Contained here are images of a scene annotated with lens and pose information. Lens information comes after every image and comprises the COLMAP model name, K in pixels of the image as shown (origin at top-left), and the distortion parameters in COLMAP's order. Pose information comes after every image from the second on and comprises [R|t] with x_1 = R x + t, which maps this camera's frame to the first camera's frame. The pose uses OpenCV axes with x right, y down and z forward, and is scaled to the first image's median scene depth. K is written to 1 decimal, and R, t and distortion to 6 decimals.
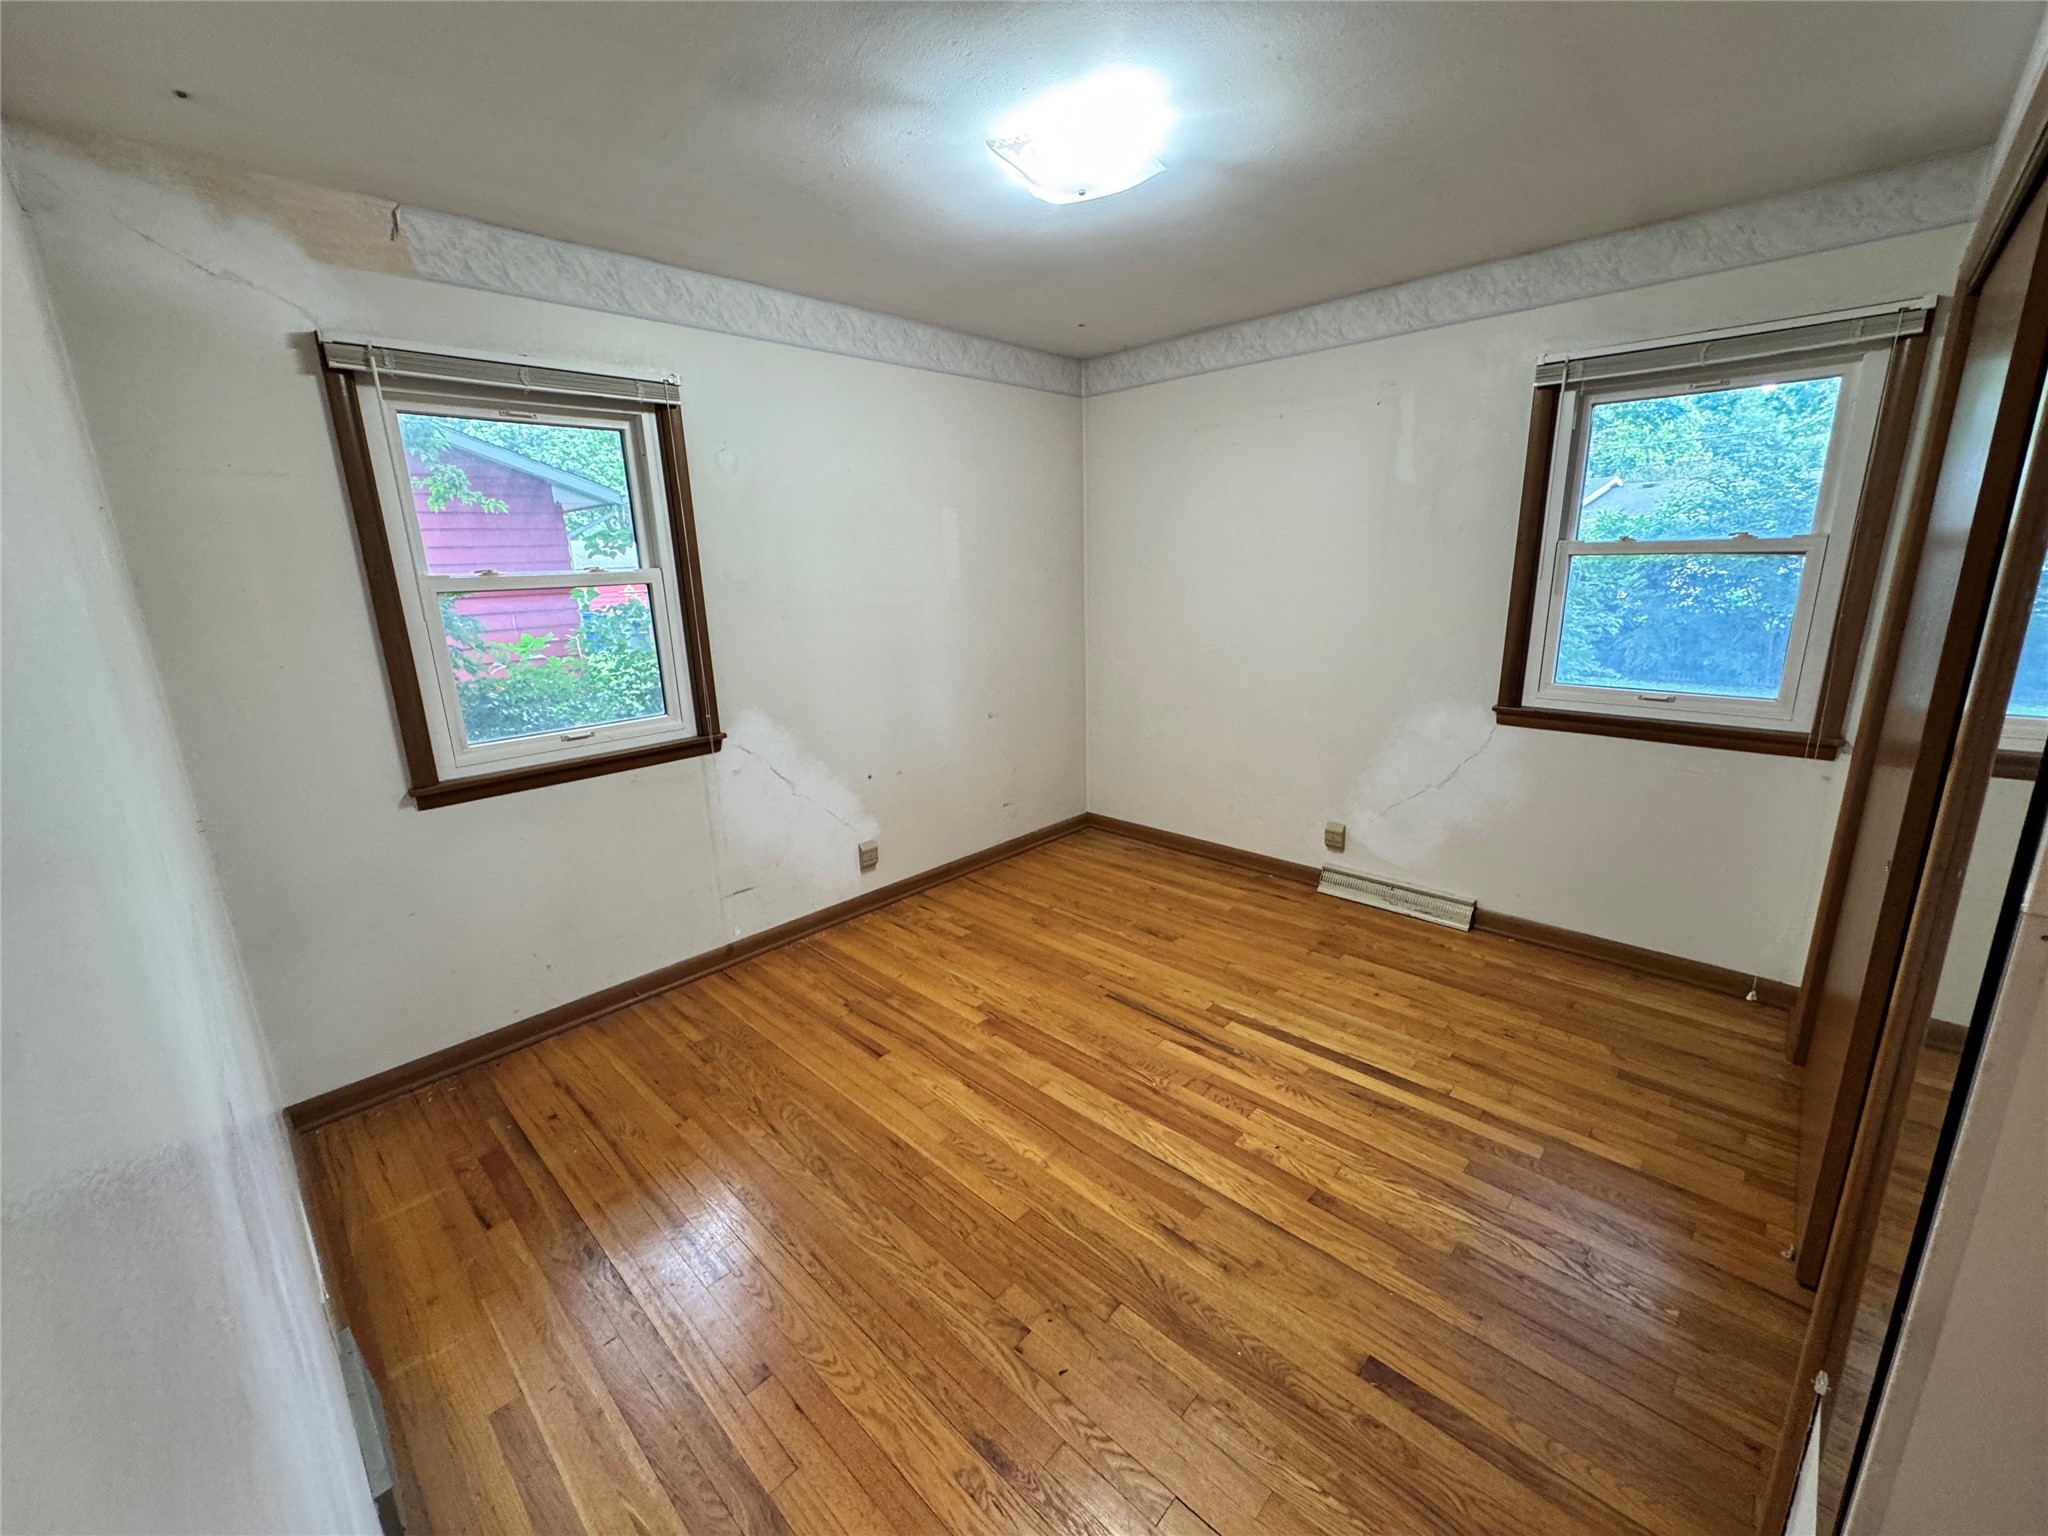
lens RADIAL K [[817.8, 0, 1026.2], [0, 817.8, 760.1], [0, 0, 1]] dist [0.000831, 0.000118]
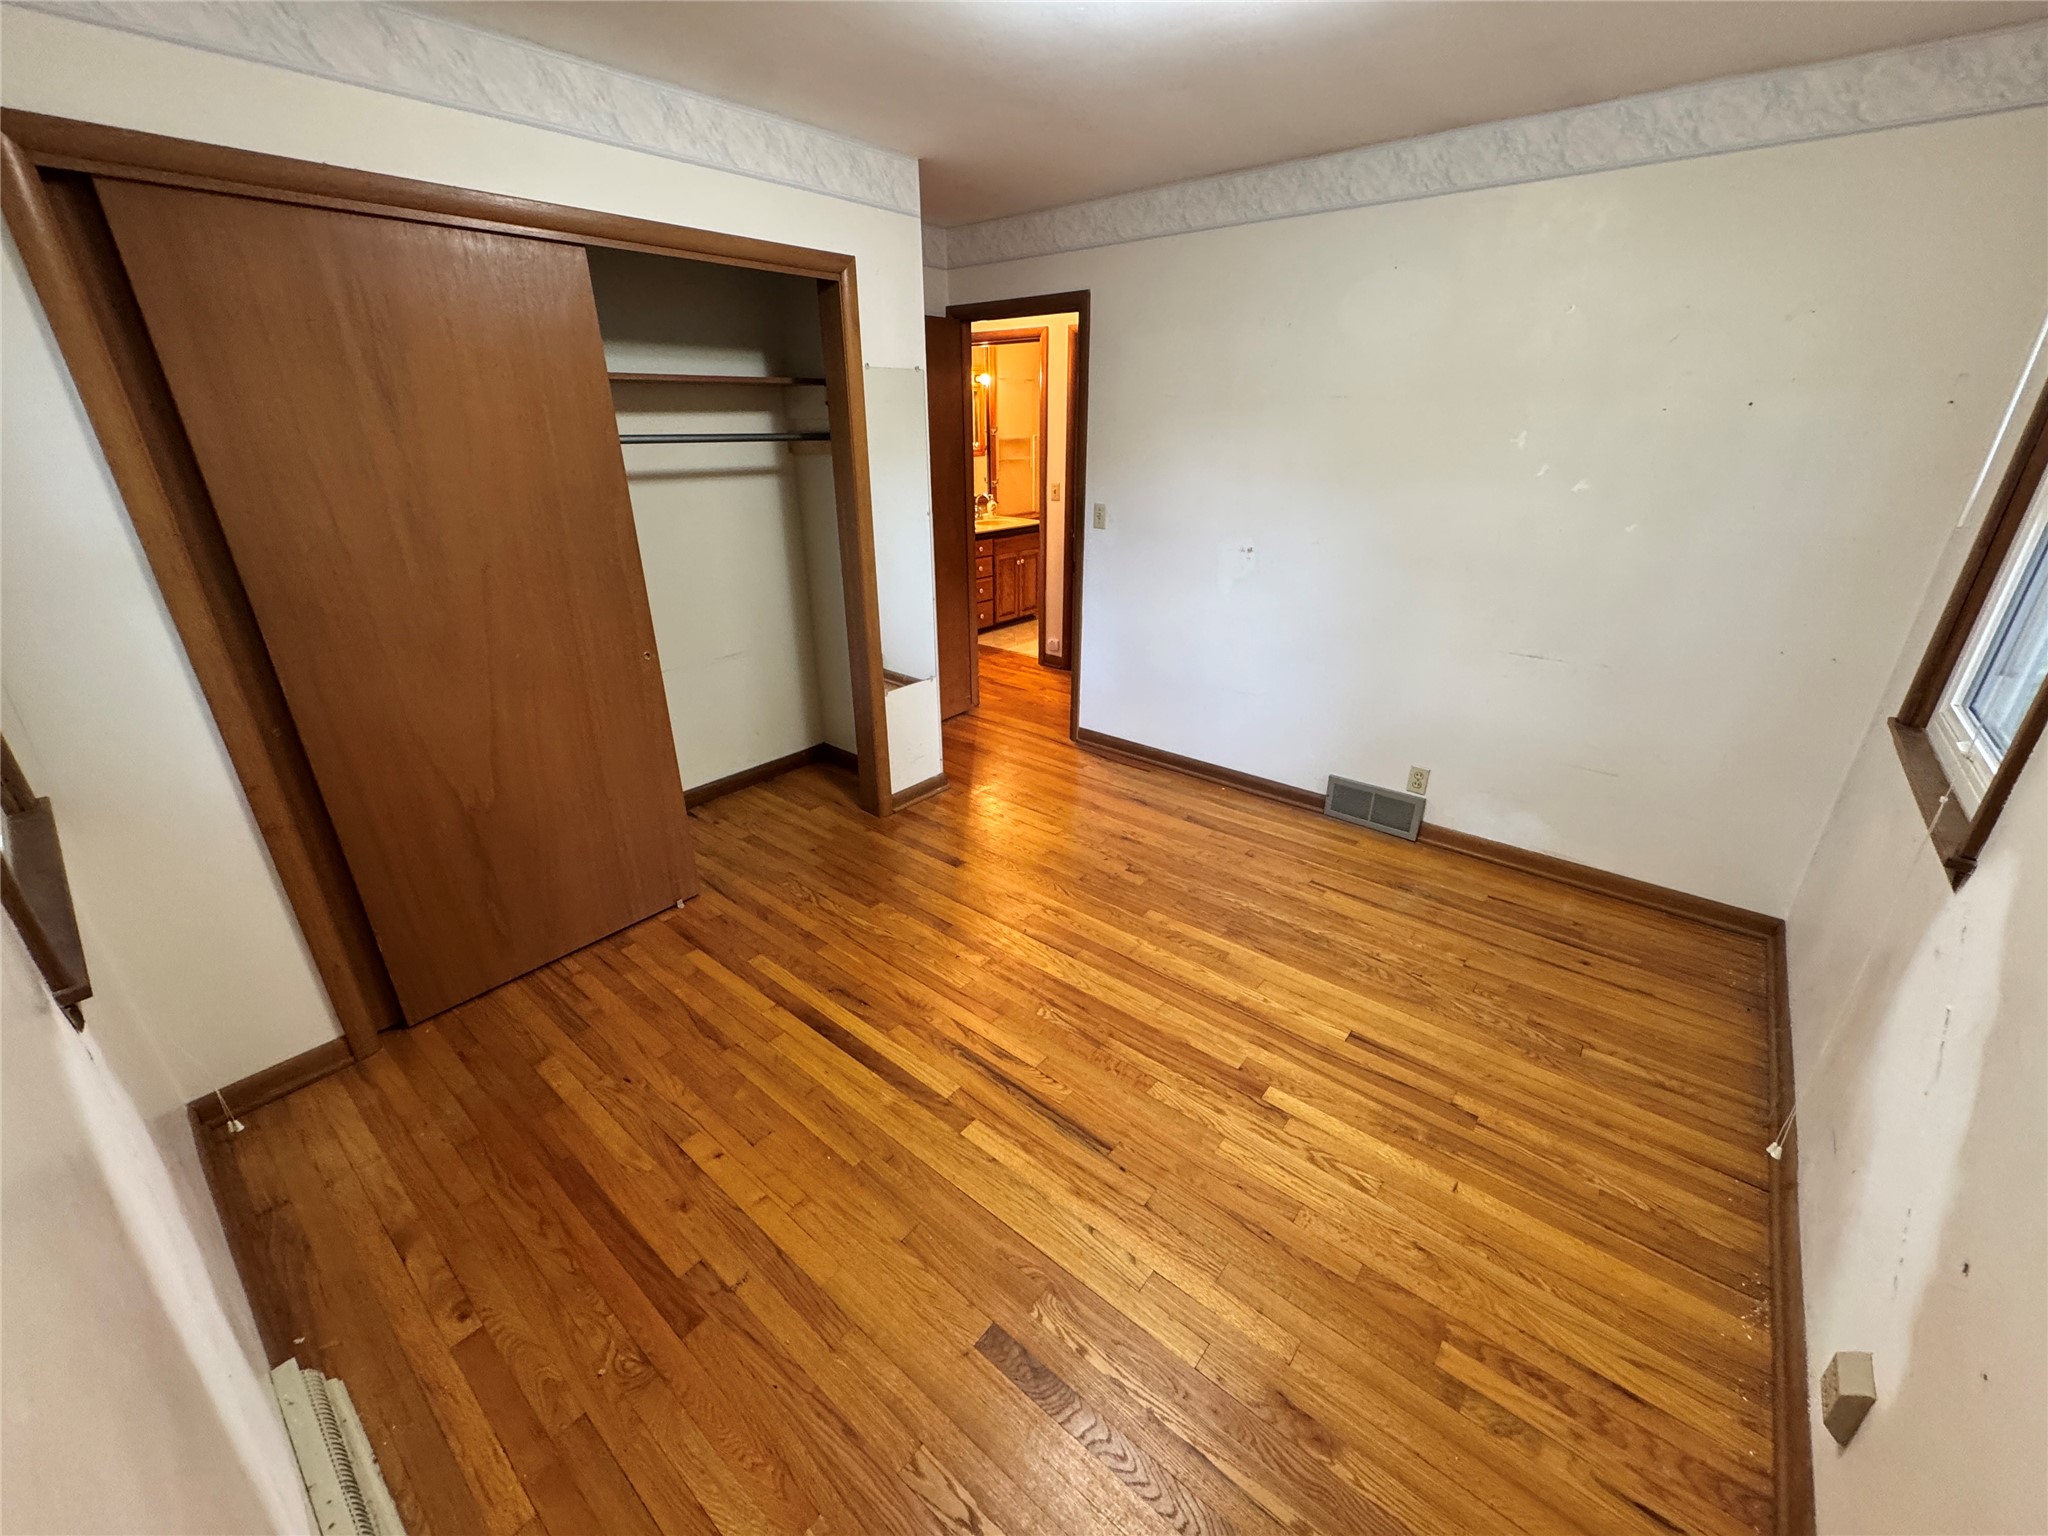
lens RADIAL K [[817.8, 0, 1022.3], [0, 817.8, 764.6], [0, 0, 1]] dist [0.000831, 0.000118]
pose [[-0.996971, 0.056309, -0.053652, 0.220660], [0.012321, 0.795450, 0.605893, -0.436595], [0.076795, 0.603397, -0.793735, 1.548838]]
